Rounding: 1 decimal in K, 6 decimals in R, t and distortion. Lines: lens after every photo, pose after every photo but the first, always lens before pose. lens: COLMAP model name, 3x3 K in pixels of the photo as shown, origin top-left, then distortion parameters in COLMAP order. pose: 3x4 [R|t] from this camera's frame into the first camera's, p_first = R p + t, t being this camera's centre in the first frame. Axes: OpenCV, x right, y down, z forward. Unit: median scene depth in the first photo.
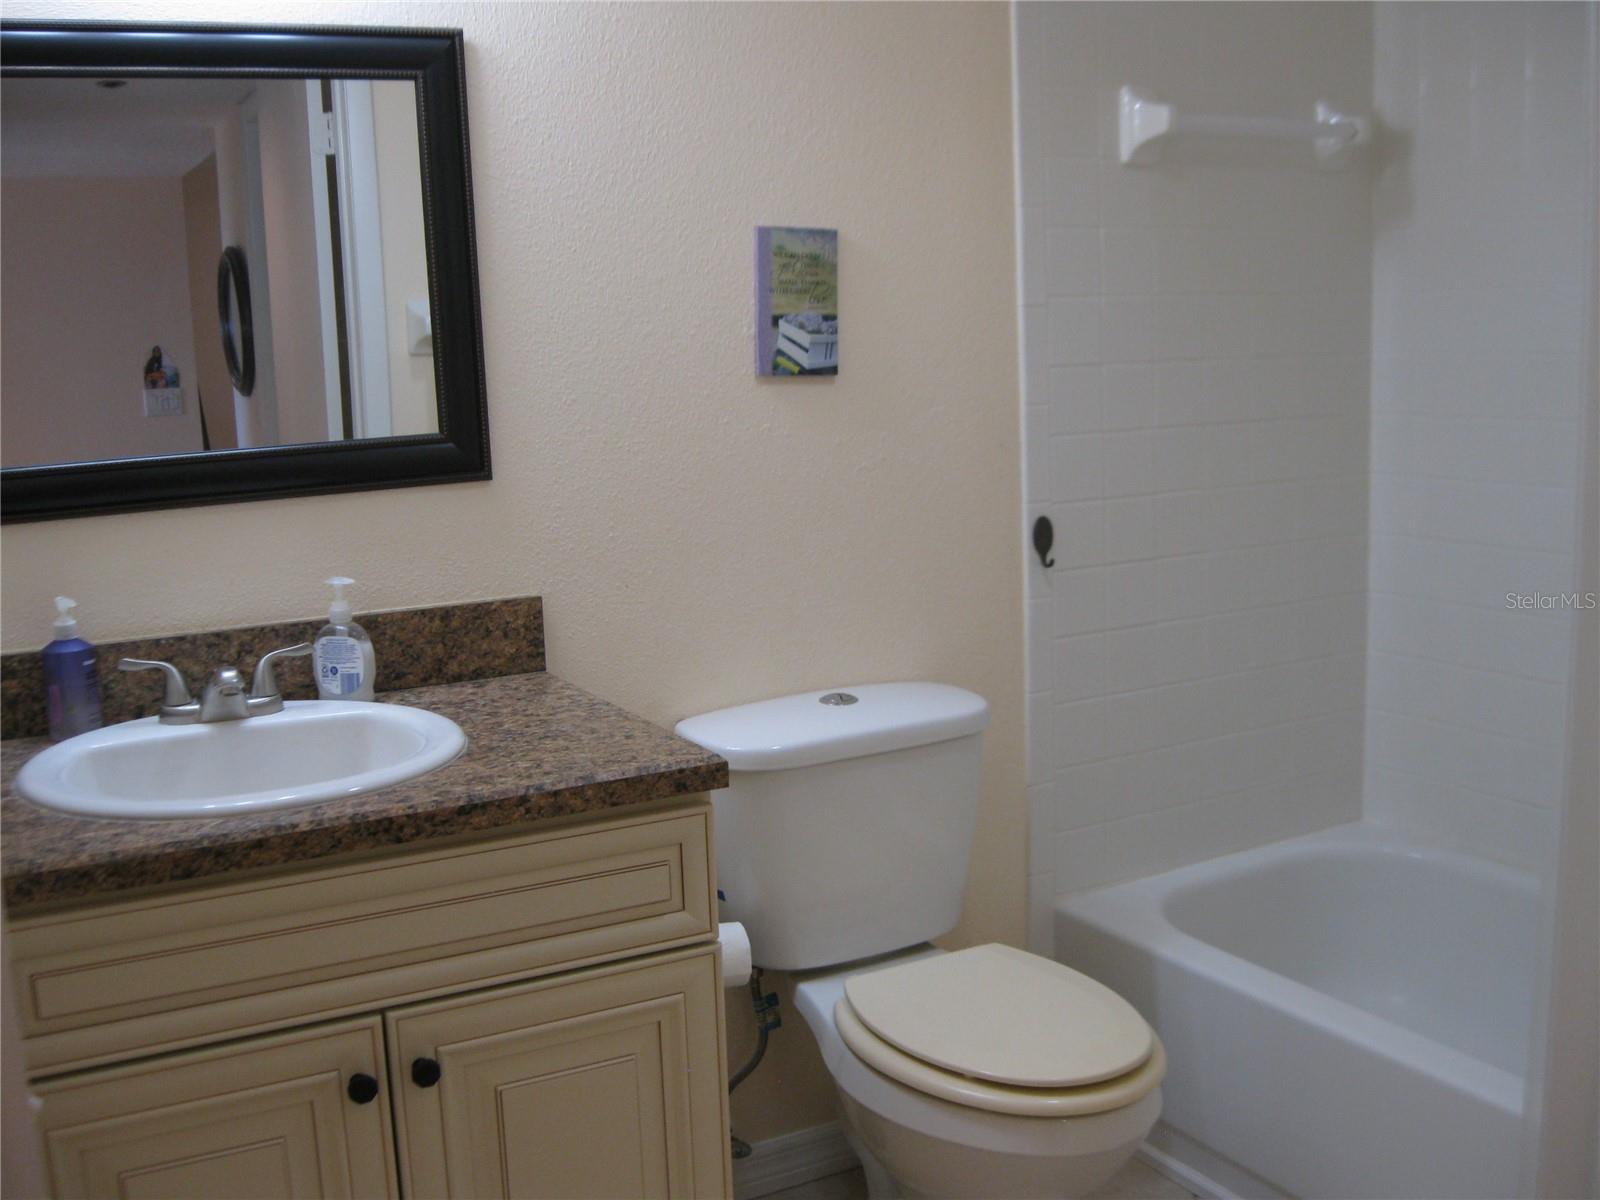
lens RADIAL K [[1656.8, 0, 785.4], [0, 1656.8, 632.7], [0, 0, 1]] dist [-0.123316, 0.042993]
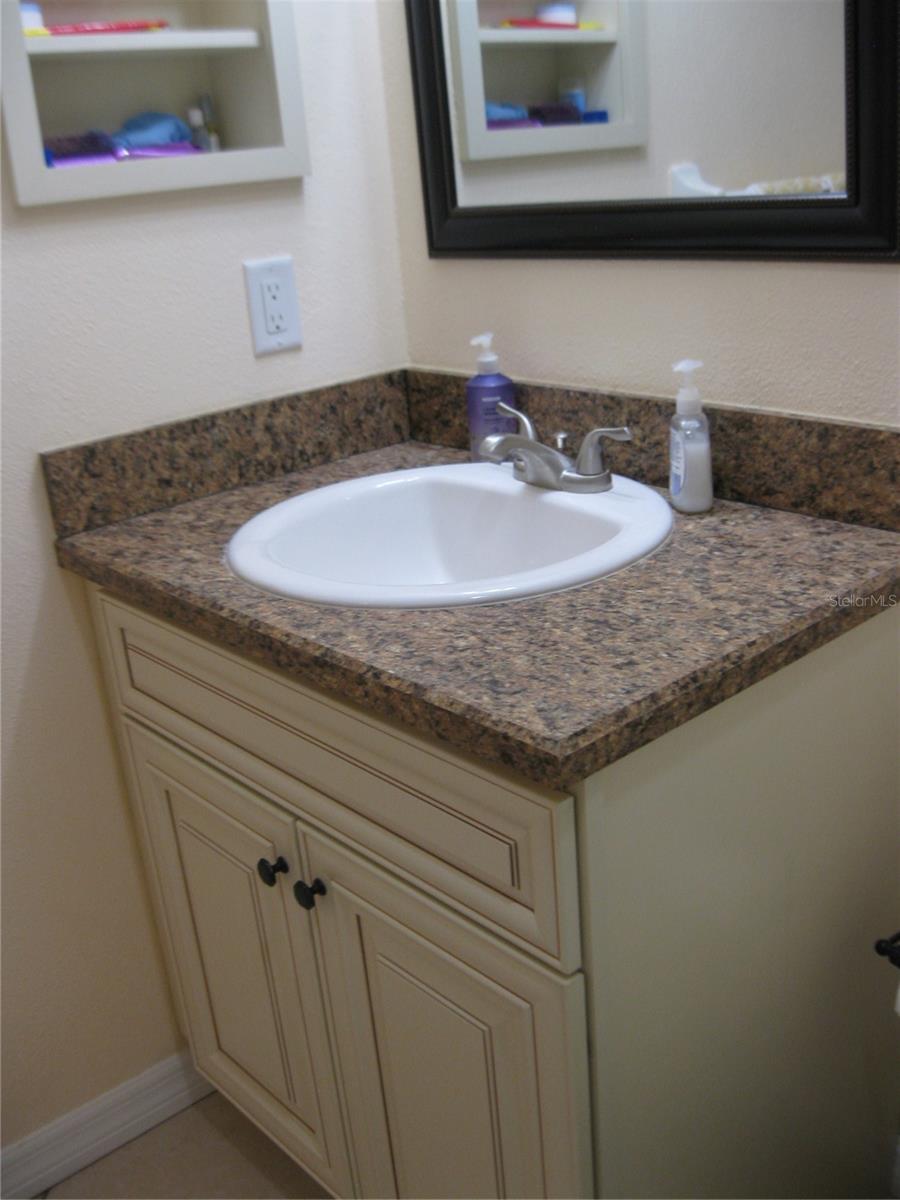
lens RADIAL K [[1242.6, 0, 450.0], [0, 1242.6, 600.0], [0, 0, 1]] dist [-0.123316, 0.042993]
pose [[0.239396, 0.351145, -0.905200, 0.323435], [-0.102089, 0.936245, 0.336188, -0.120594], [0.965540, 0.011929, 0.259981, 0.717489]]
